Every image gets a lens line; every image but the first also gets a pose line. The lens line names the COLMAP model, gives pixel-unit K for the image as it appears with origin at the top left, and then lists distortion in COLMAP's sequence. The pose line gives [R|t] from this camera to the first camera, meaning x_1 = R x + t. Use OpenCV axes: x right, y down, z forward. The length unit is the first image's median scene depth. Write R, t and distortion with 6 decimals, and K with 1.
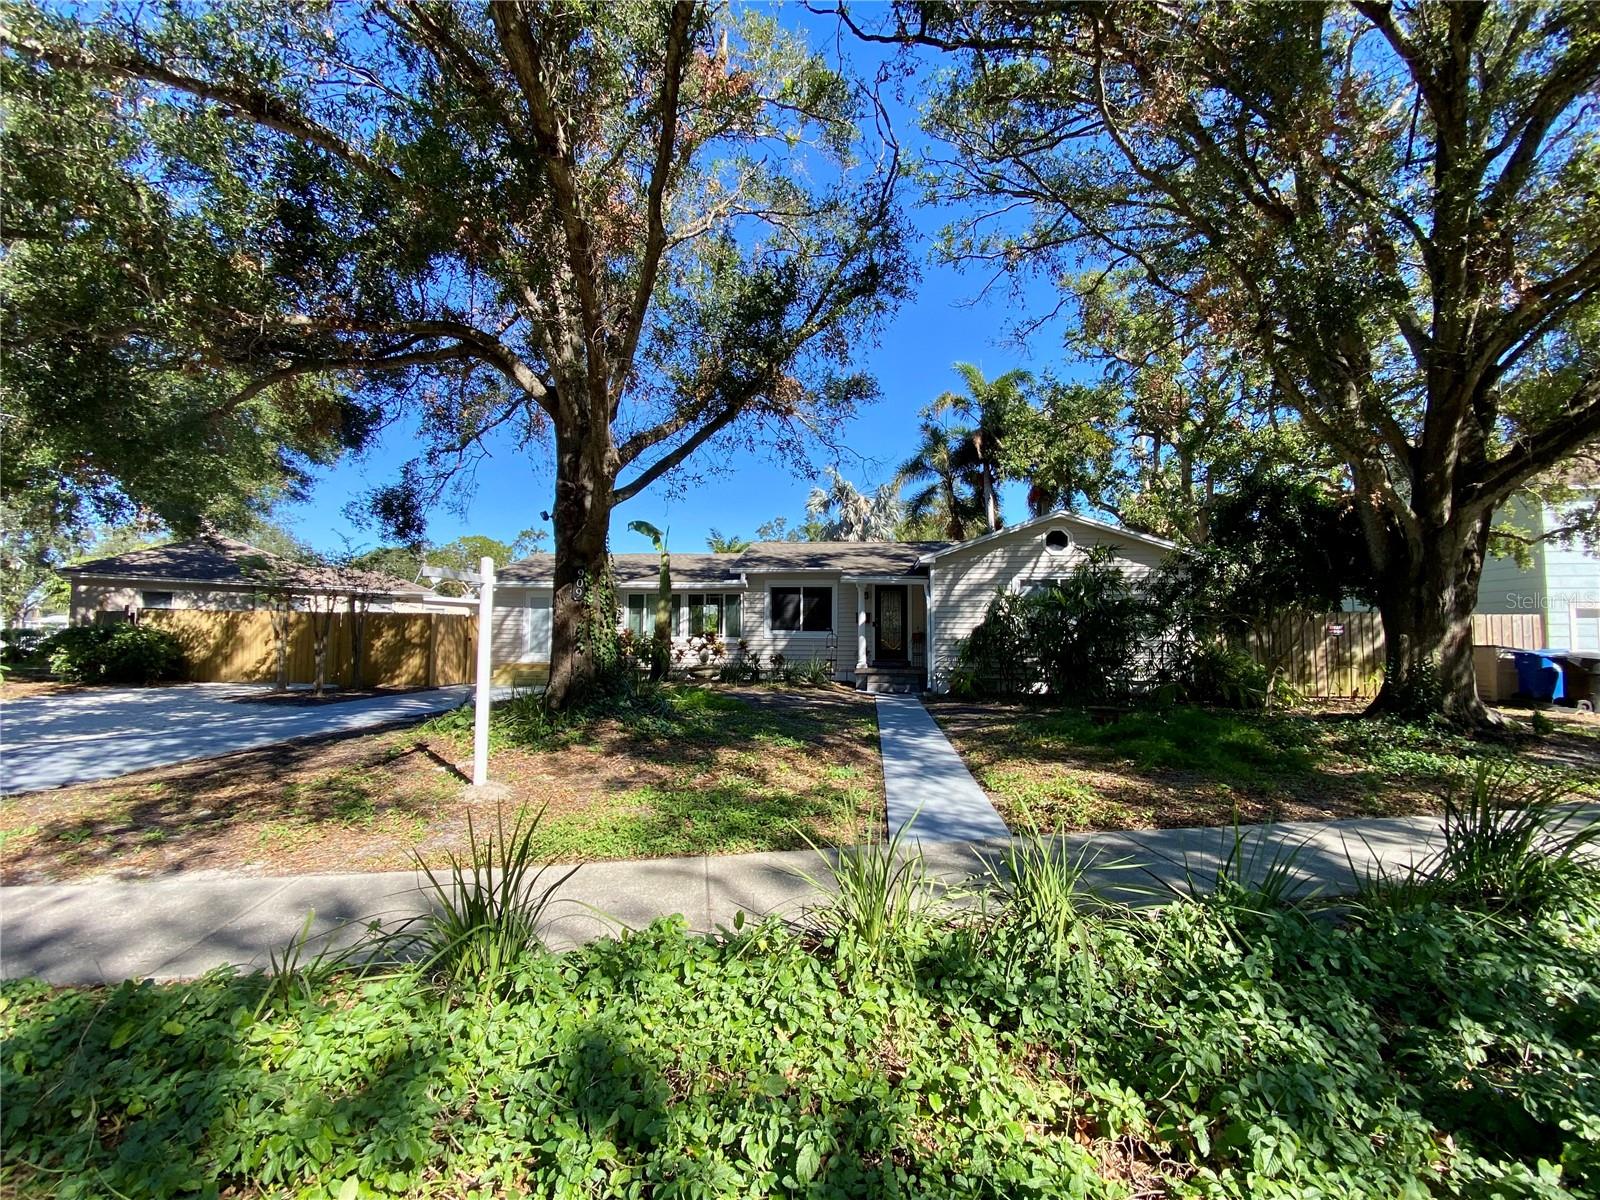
lens RADIAL K [[687.6, 0, 800.0], [0, 687.6, 600.0], [0, 0, 1]] dist [-0.003425, -0.000208]
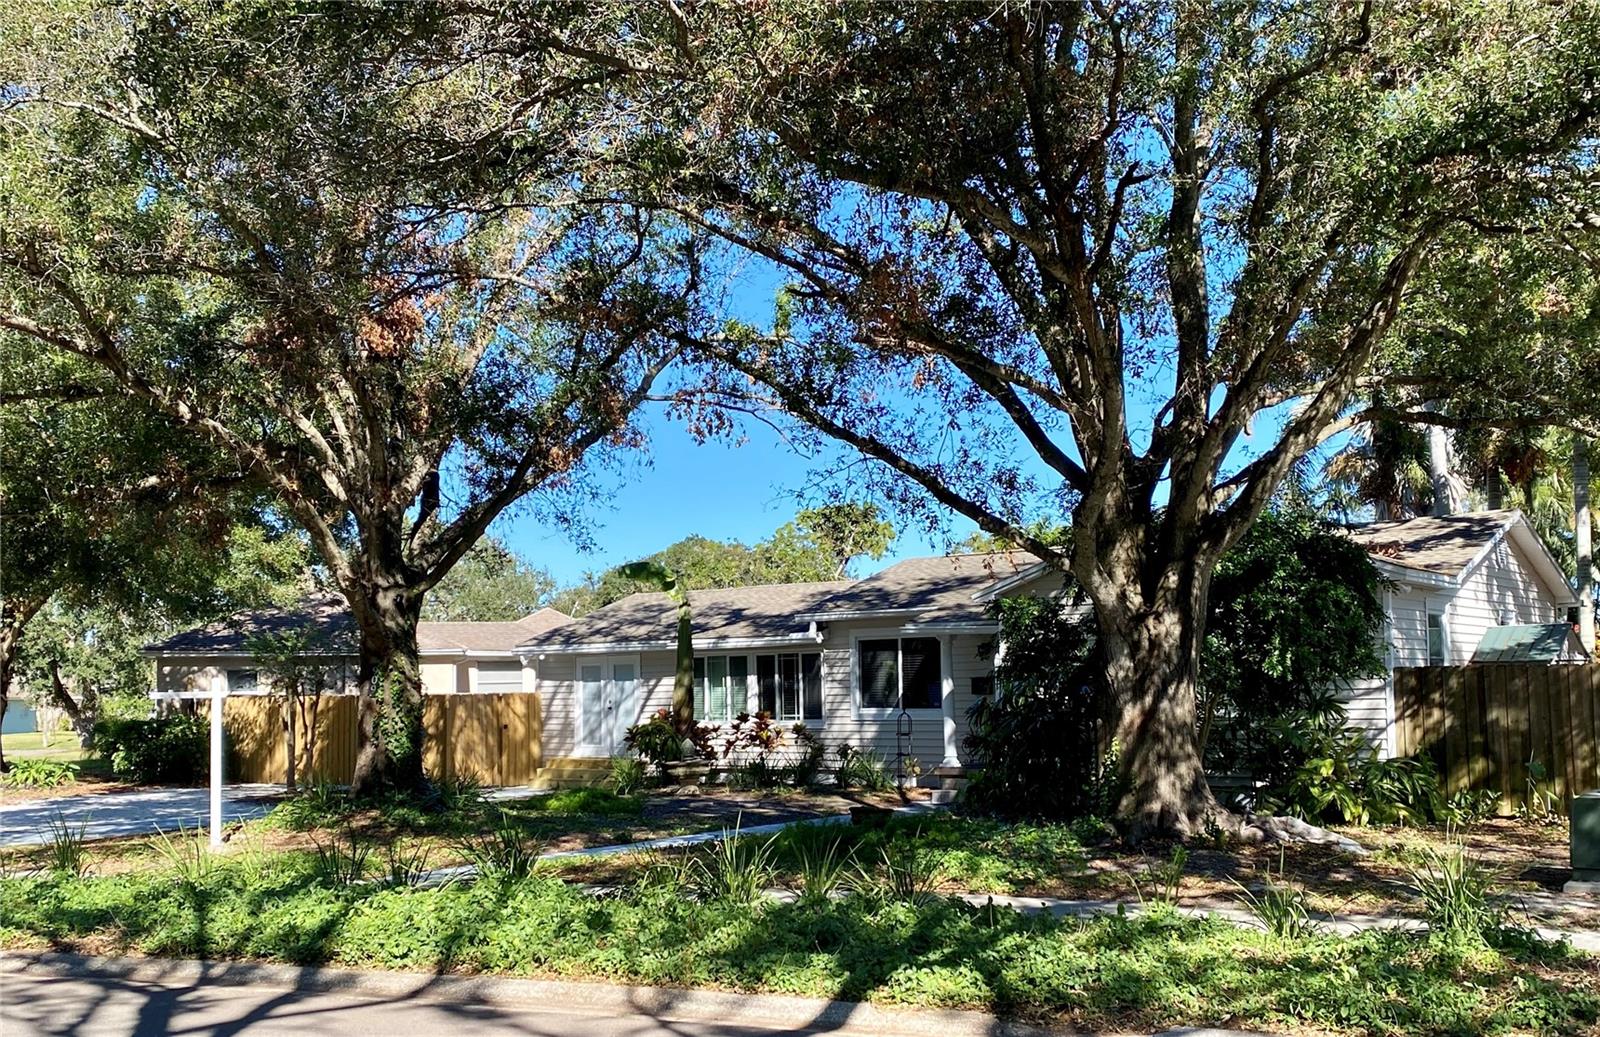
lens RADIAL K [[1633.2, 0, 800.0], [0, 1633.2, 518.5], [0, 0, 1]] dist [0.018136, 0.005167]
pose [[0.861096, -0.075621, -0.502787, 0.712869], [0.046742, 0.996464, -0.069821, -0.029441], [0.506289, 0.036622, 0.861586, -0.369078]]
